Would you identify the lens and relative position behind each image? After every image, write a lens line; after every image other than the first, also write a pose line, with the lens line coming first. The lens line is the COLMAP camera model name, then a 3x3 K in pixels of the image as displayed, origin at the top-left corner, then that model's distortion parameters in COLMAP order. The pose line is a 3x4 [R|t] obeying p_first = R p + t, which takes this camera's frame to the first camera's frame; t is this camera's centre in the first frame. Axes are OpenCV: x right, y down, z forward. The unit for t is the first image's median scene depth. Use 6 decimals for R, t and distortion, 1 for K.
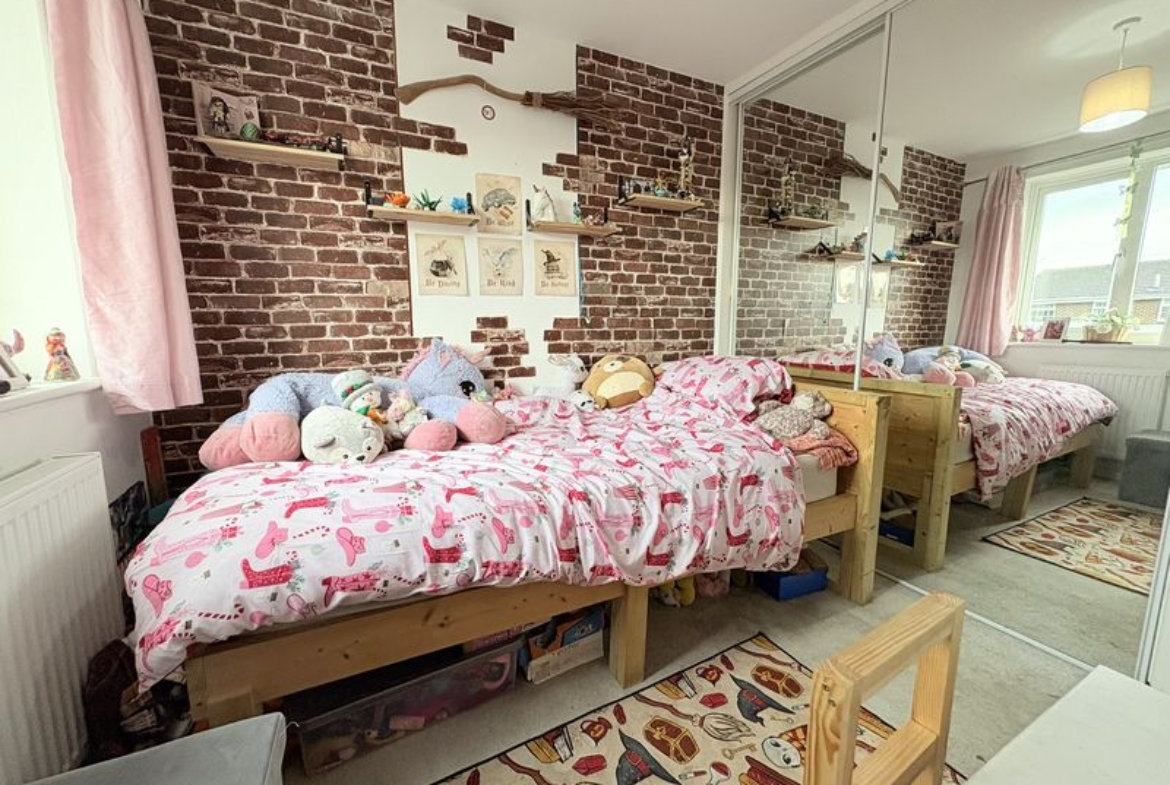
lens RADIAL K [[467.4, 0, 584.1], [0, 467.4, 392.0], [0, 0, 1]] dist [0.000589, 0.000083]
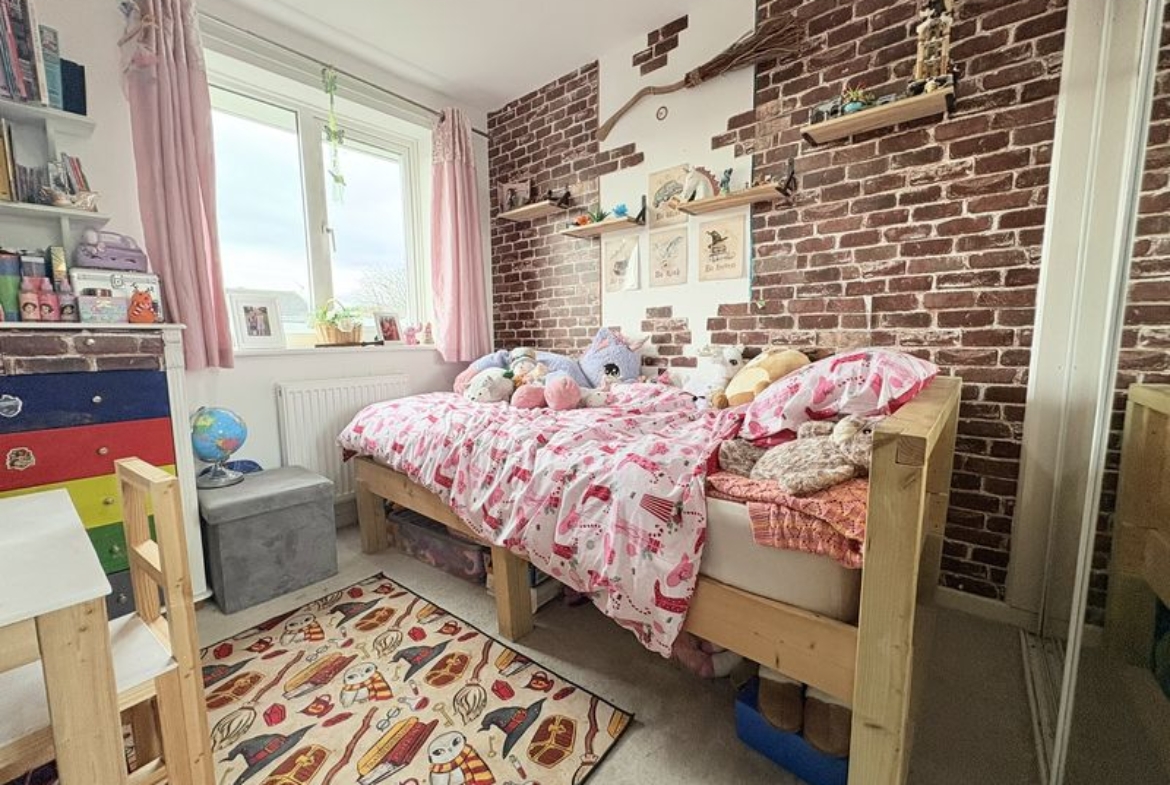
lens RADIAL K [[467.4, 0, 584.1], [0, 467.4, 392.0], [0, 0, 1]] dist [0.000589, 0.000083]
pose [[0.400556, 0.106622, -0.910048, 0.689494], [-0.121595, 0.990608, 0.062541, -0.016494], [0.908168, 0.085606, 0.409758, 0.421617]]
